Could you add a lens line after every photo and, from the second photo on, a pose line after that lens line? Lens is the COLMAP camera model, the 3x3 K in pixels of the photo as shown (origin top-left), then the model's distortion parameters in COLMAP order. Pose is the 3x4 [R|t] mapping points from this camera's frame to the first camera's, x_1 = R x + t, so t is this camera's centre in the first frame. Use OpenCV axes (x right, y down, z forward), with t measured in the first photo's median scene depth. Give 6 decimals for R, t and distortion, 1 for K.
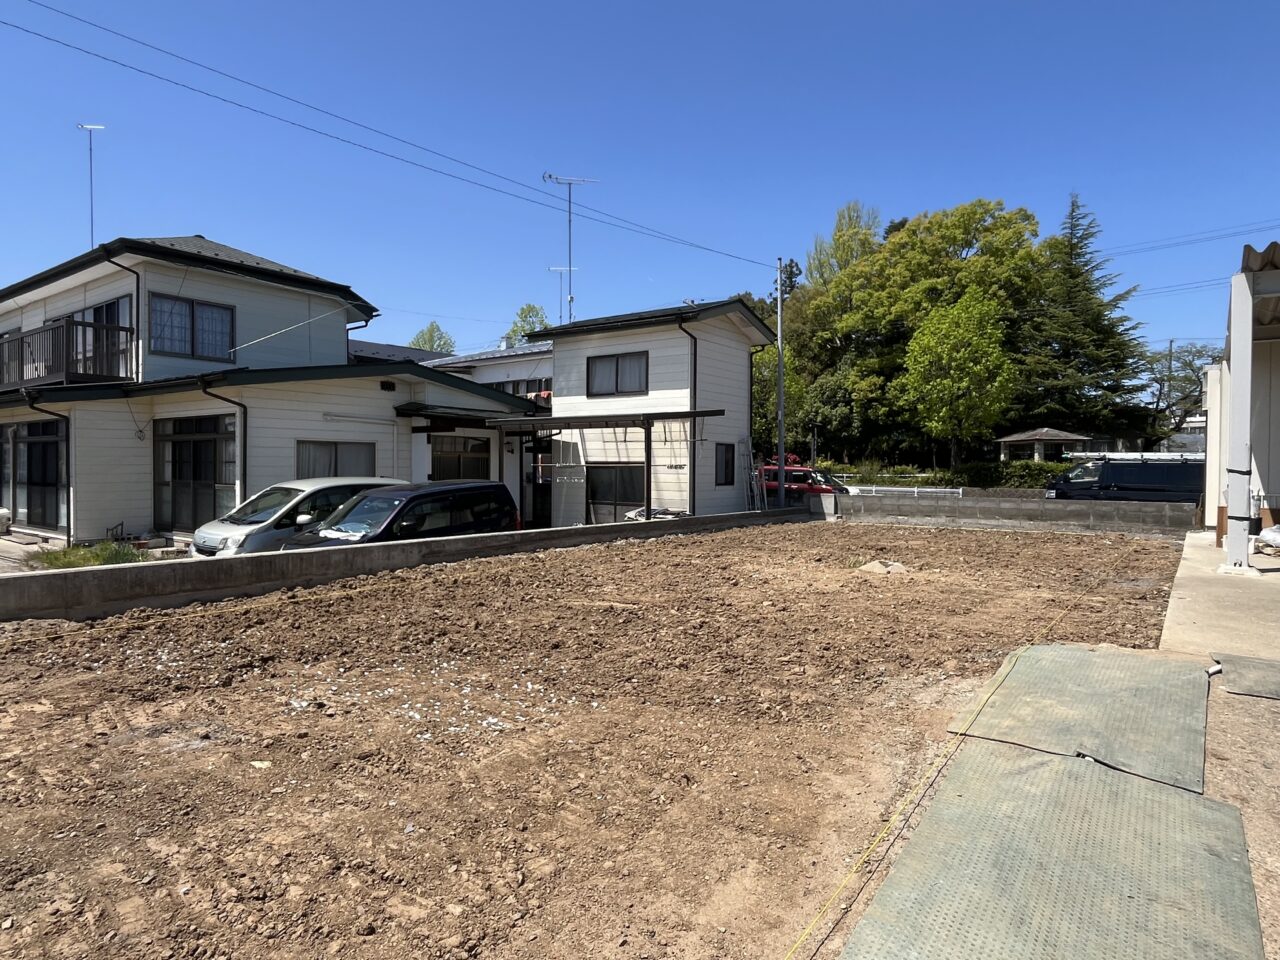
lens RADIAL K [[761.8, 0, 645.4], [0, 761.8, 481.5], [0, 0, 1]] dist [-0.002695, -0.004319]
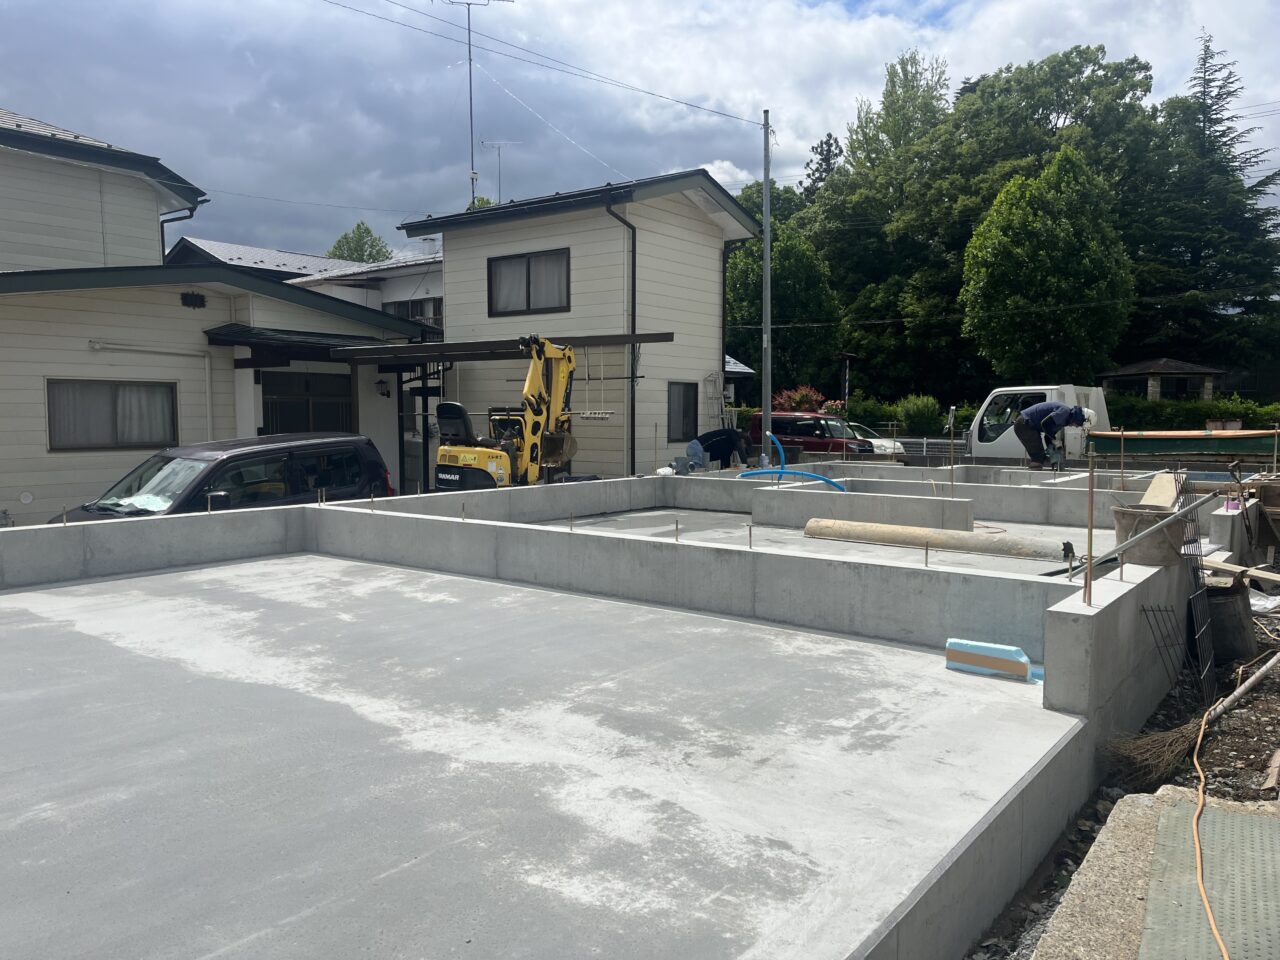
lens RADIAL K [[974.4, 0, 643.9], [0, 974.4, 484.9], [0, 0, 1]] dist [0.027055, -0.042934]
pose [[0.999970, -0.003781, -0.006706, 0.071175], [0.004140, 0.998509, 0.054427, -0.004177], [0.006490, -0.054453, 0.998495, 0.096406]]
